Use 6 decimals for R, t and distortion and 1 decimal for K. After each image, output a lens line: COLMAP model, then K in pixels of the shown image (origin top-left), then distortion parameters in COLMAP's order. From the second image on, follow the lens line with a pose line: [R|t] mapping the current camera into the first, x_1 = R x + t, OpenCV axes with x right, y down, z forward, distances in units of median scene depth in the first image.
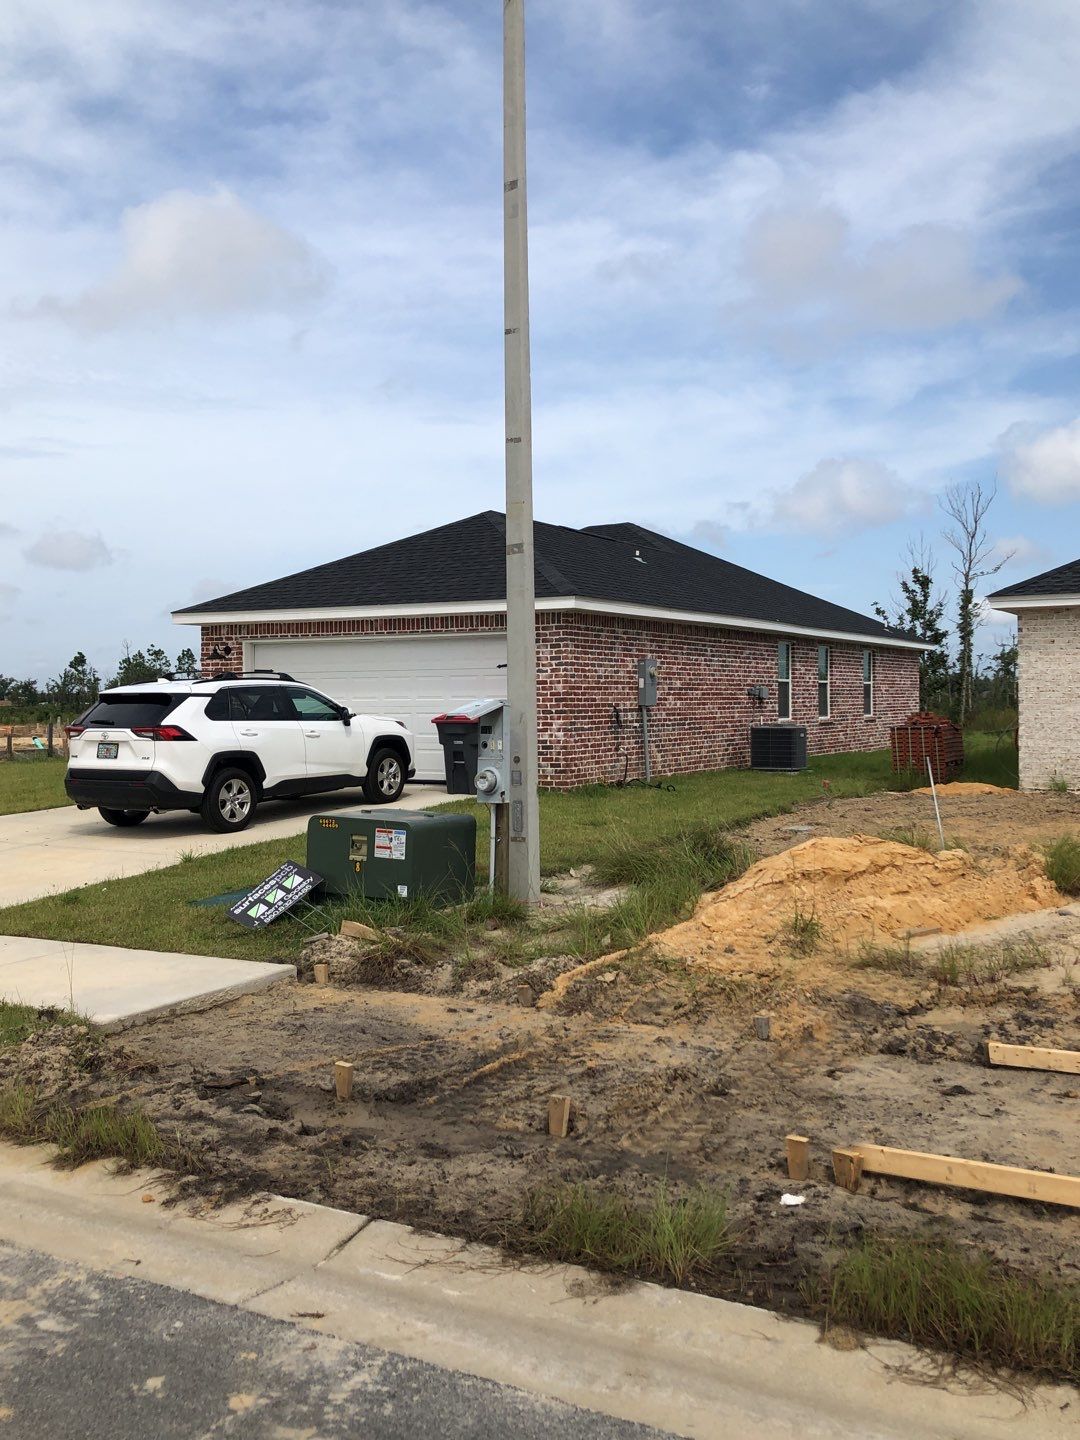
lens RADIAL K [[1332.2, 0, 540.0], [0, 1332.2, 720.0], [0, 0, 1]] dist [0.002333, 1.006335]
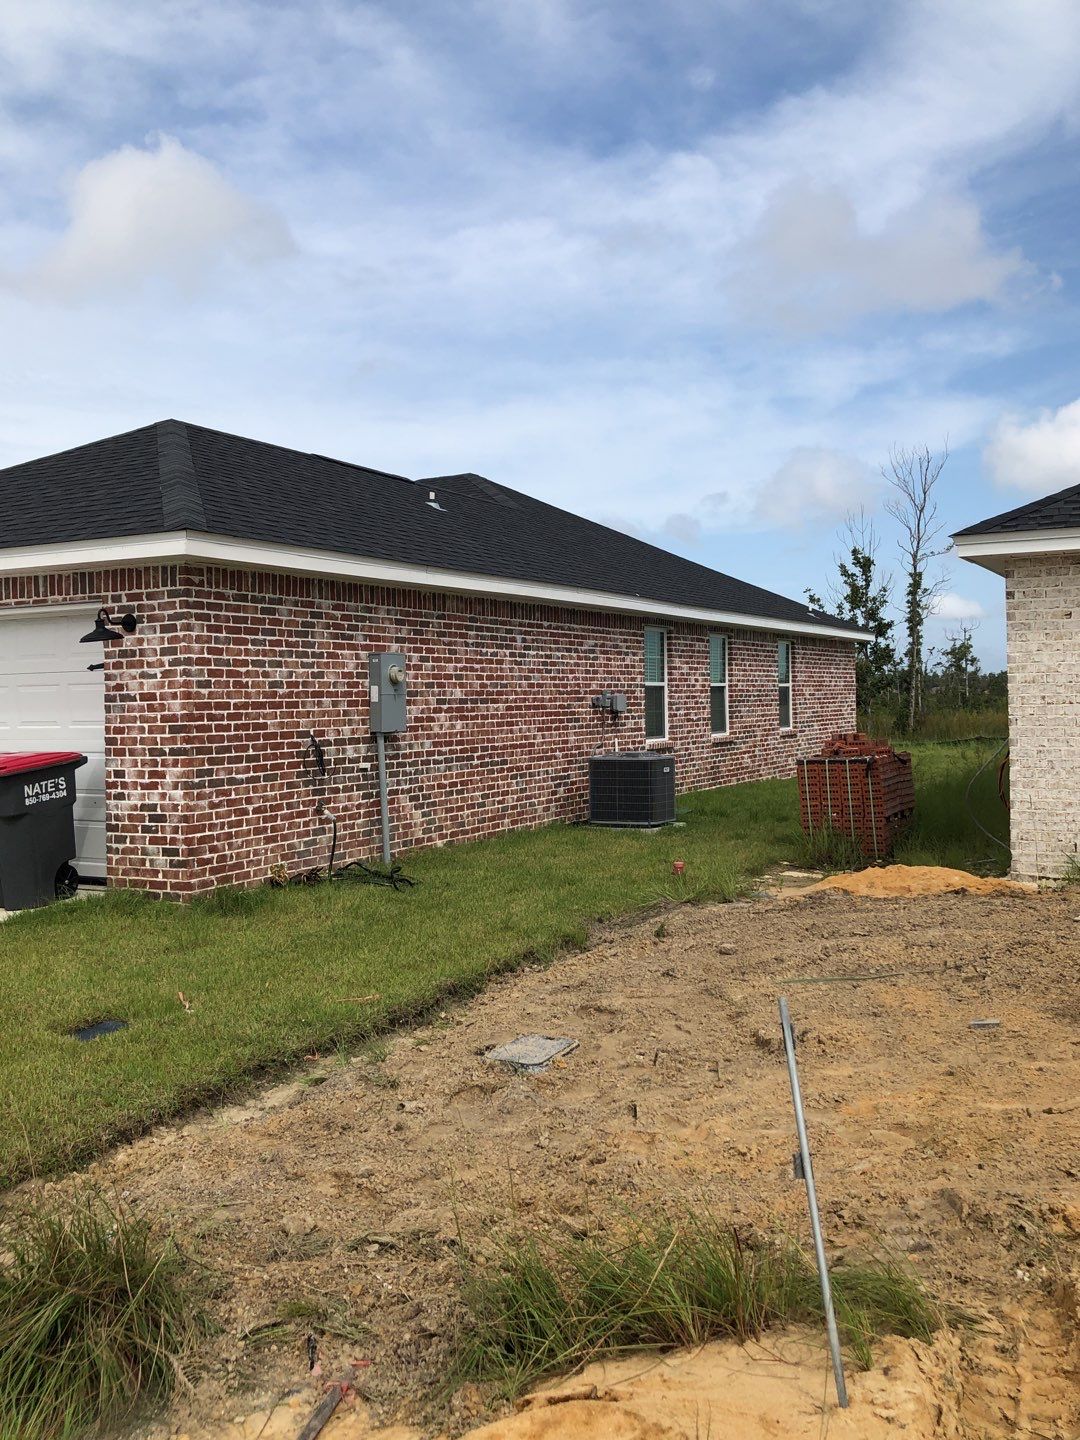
lens RADIAL K [[1236.6, 0, 543.7], [0, 1236.6, 677.4], [0, 0, 1]] dist [0.083685, 0.865765]
pose [[0.999758, -0.009935, 0.019640, 0.116616], [0.010537, 0.999469, -0.030823, -0.014434], [-0.019324, 0.031023, 0.999332, 0.378073]]
